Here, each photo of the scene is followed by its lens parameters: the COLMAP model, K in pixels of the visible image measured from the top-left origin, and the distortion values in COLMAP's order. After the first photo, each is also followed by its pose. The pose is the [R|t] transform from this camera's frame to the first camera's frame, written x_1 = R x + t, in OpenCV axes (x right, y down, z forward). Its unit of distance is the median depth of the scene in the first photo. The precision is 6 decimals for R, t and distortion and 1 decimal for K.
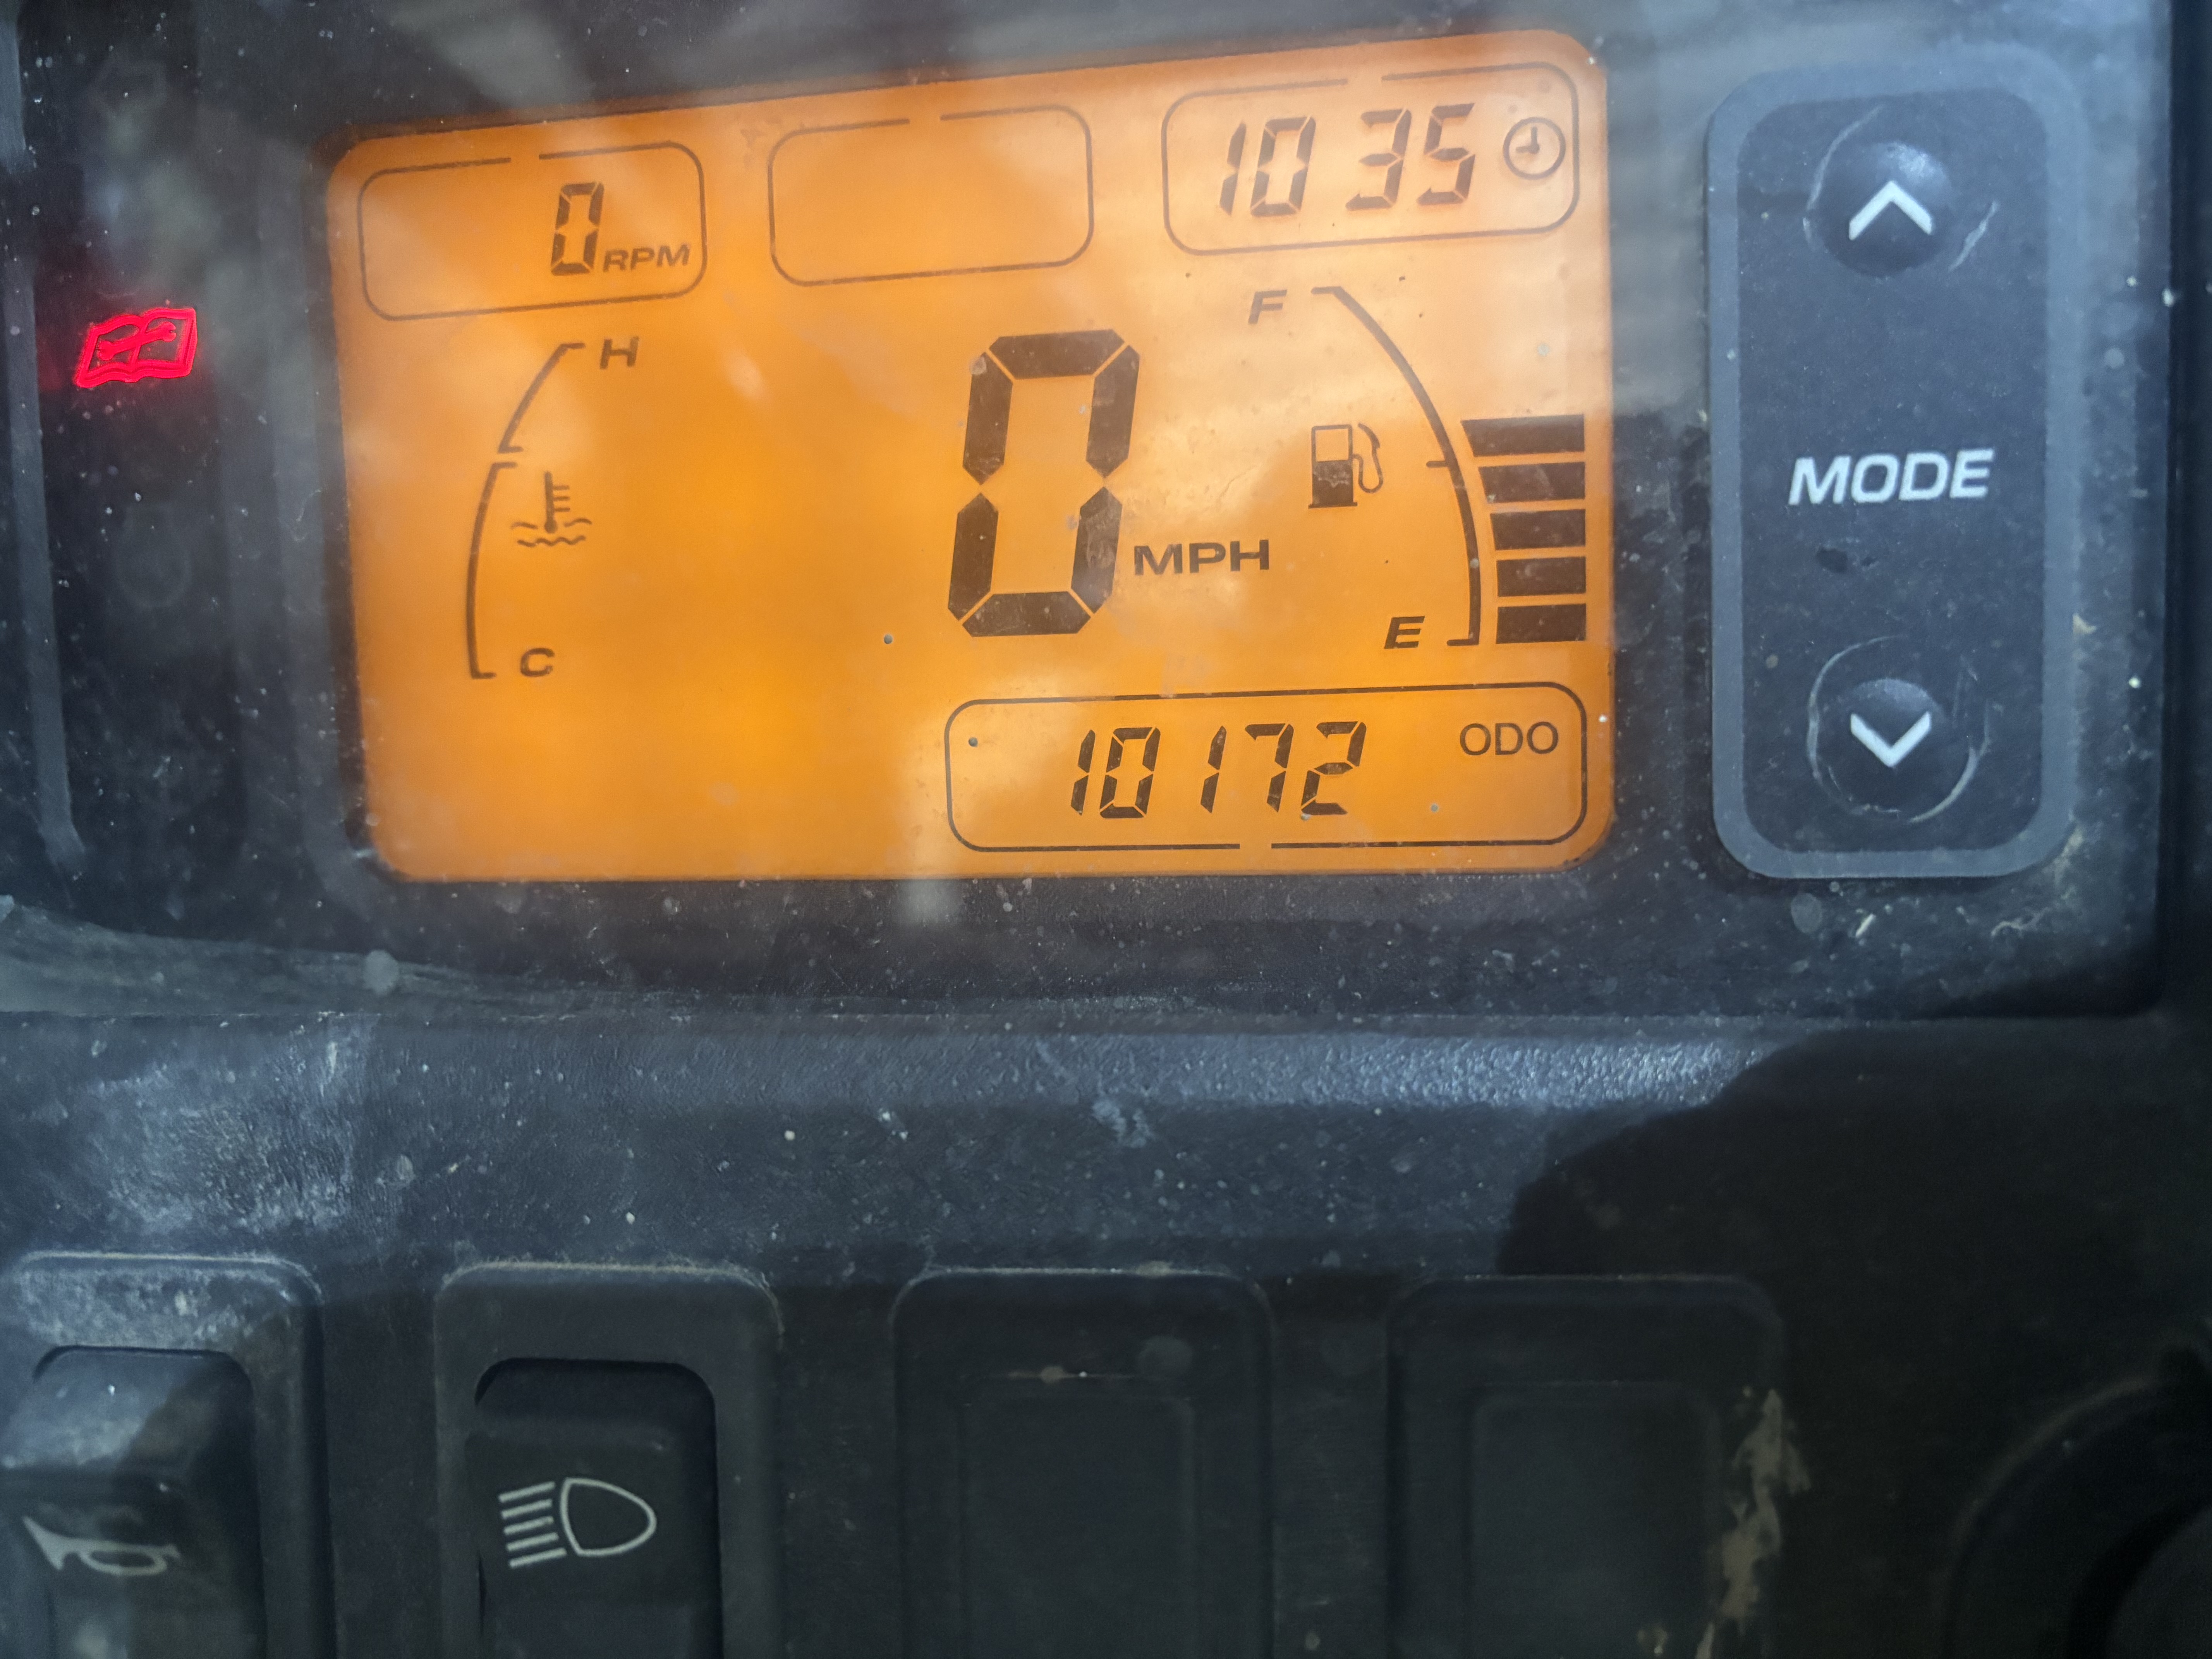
lens RADIAL K [[1727.0, 0, 1100.5], [0, 1727.0, 841.8], [0, 0, 1]] dist [-0.005052, -0.001866]
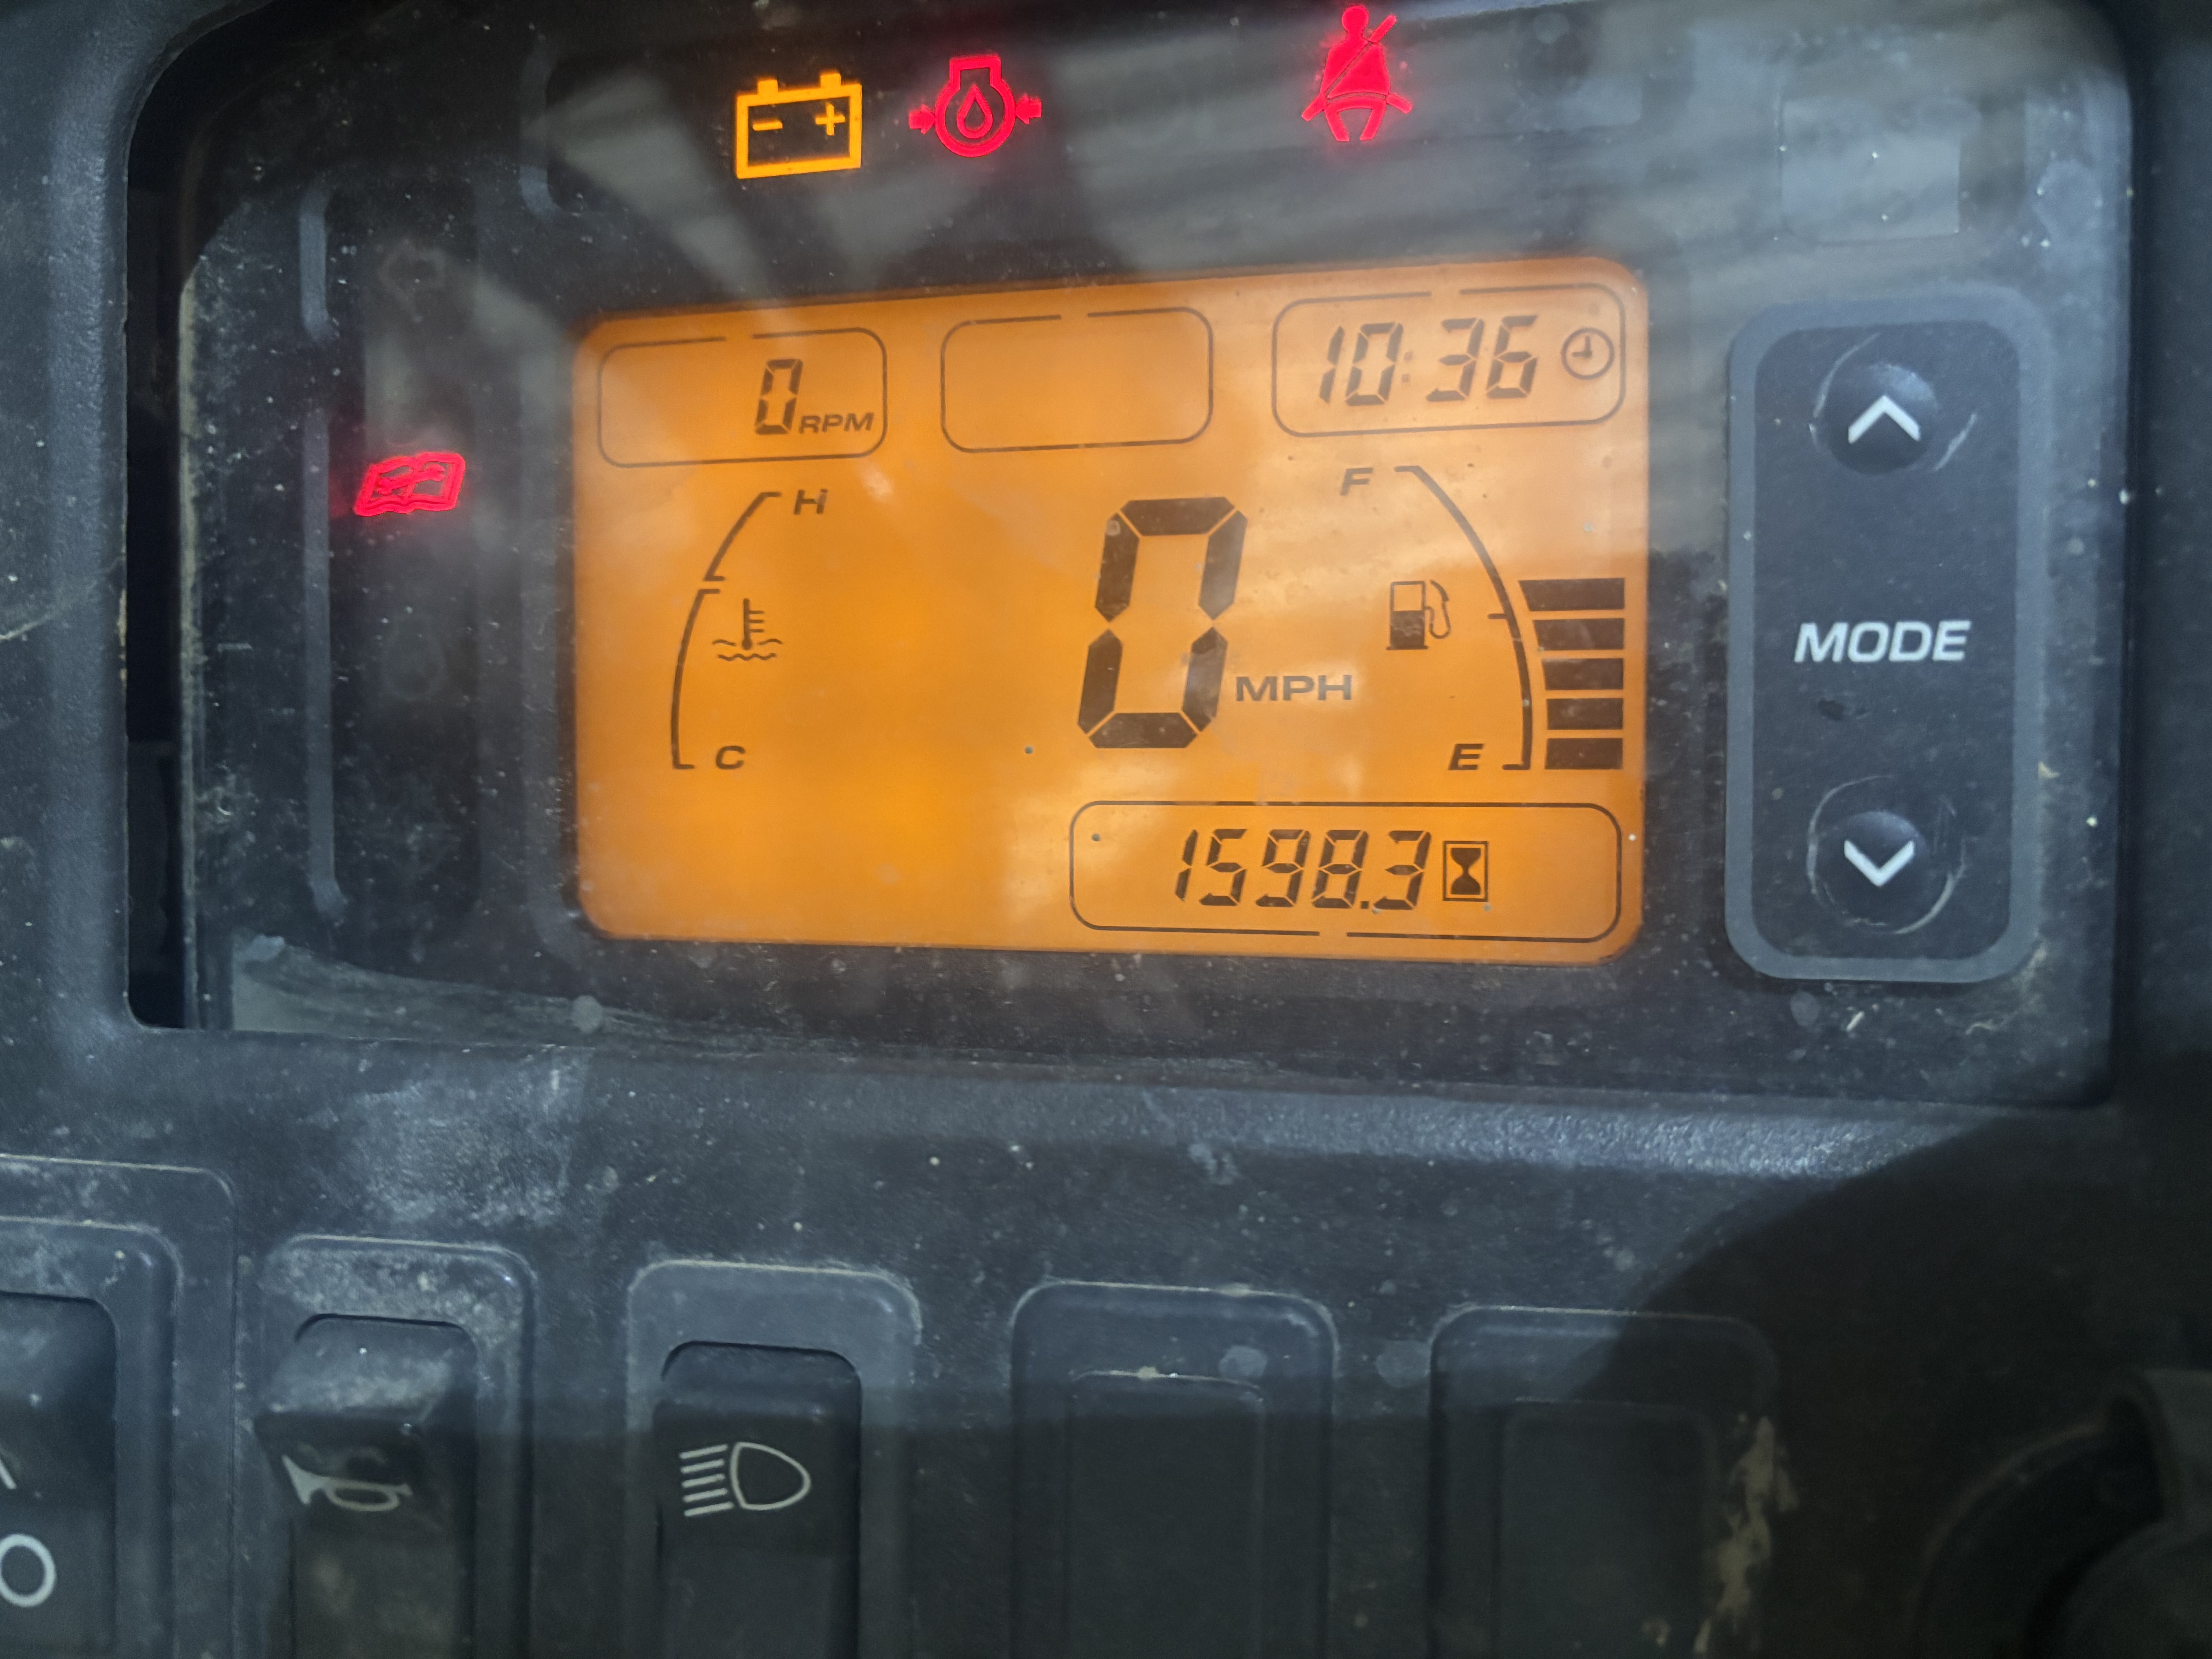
lens RADIAL K [[1727.0, 0, 1100.5], [0, 1727.0, 841.8], [0, 0, 1]] dist [-0.005052, -0.001866]
pose [[0.998249, 0.034400, -0.048128, -0.014665], [-0.036784, 0.998095, -0.049540, 0.003896], [0.046332, 0.051224, 0.997612, -0.192918]]
